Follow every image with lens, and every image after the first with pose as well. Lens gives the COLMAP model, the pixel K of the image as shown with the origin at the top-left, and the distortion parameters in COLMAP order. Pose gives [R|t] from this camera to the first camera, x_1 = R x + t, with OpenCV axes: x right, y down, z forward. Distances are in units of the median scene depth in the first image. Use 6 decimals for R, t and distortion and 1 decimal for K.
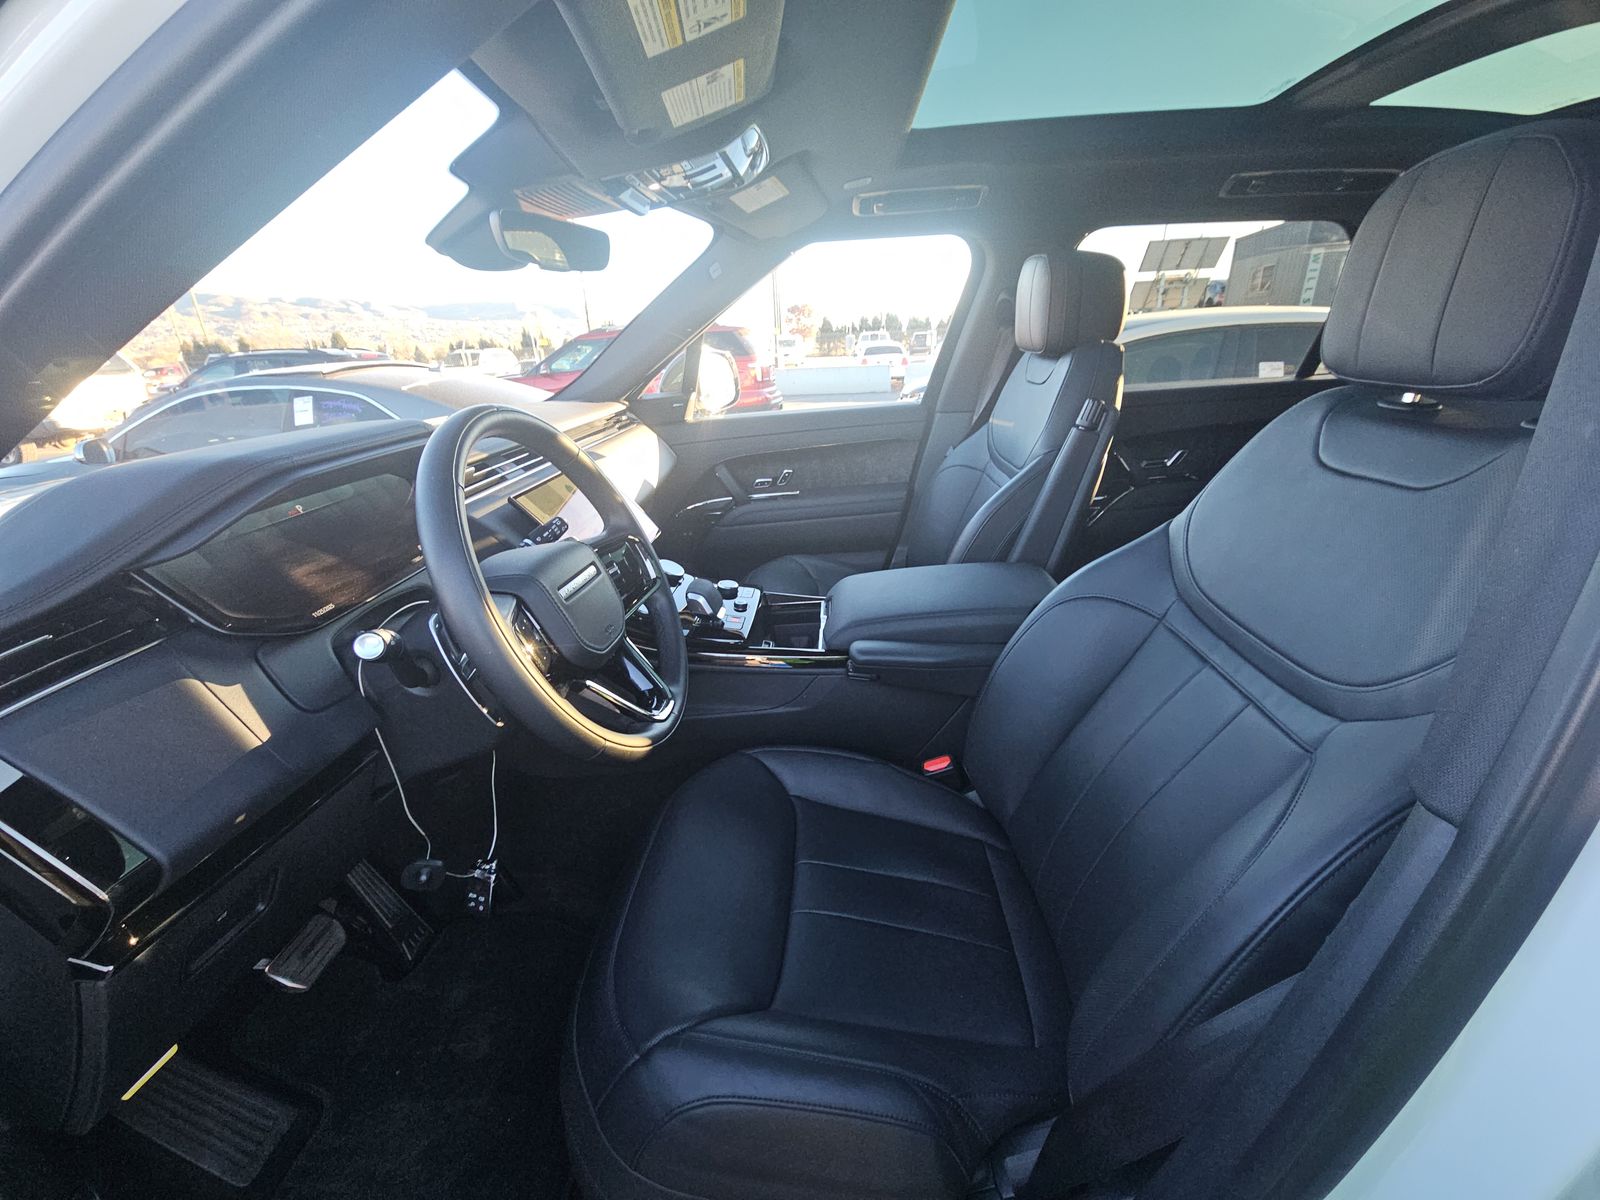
lens RADIAL K [[628.9, 0, 793.3], [0, 628.9, 610.2], [0, 0, 1]] dist [0.012076, -0.007922]
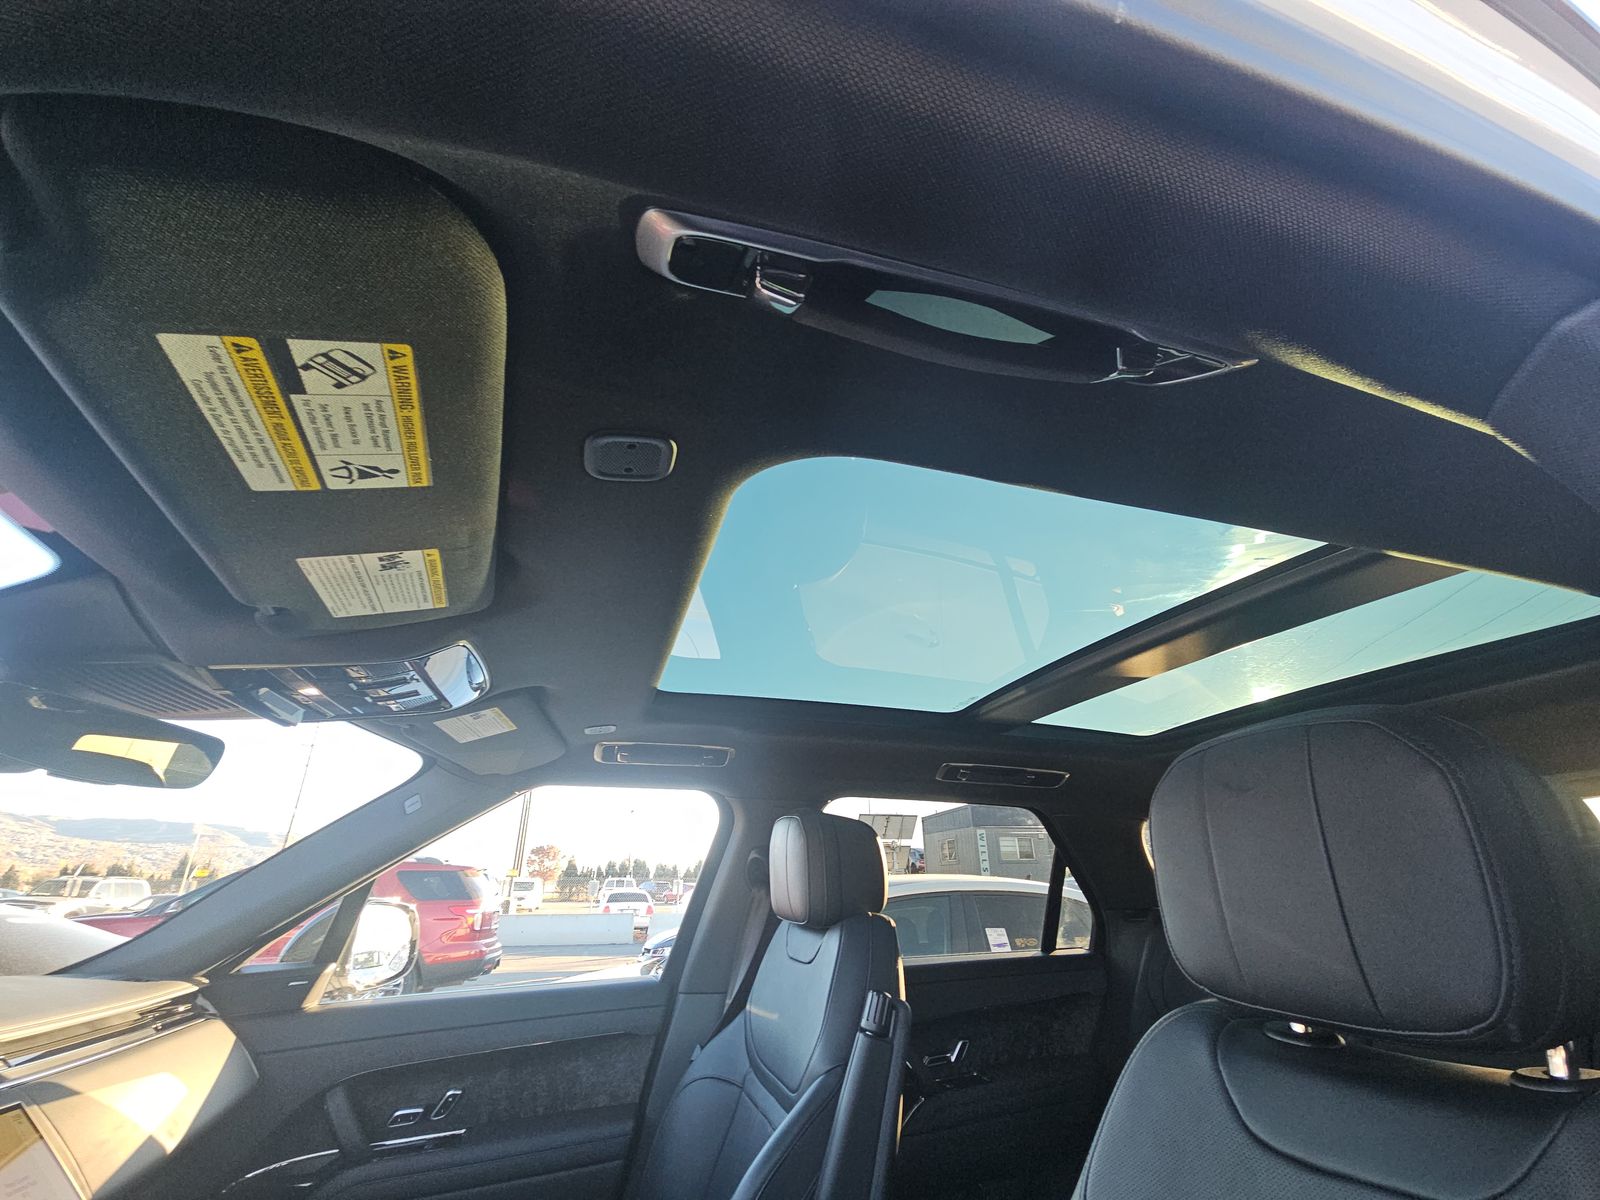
lens RADIAL K [[628.9, 0, 793.3], [0, 628.9, 610.2], [0, 0, 1]] dist [0.012076, -0.007922]
pose [[0.933603, 0.177077, 0.311497, 0.034380], [0.106988, 0.691925, -0.713998, -0.076408], [-0.341965, 0.699917, 0.627038, 0.143799]]
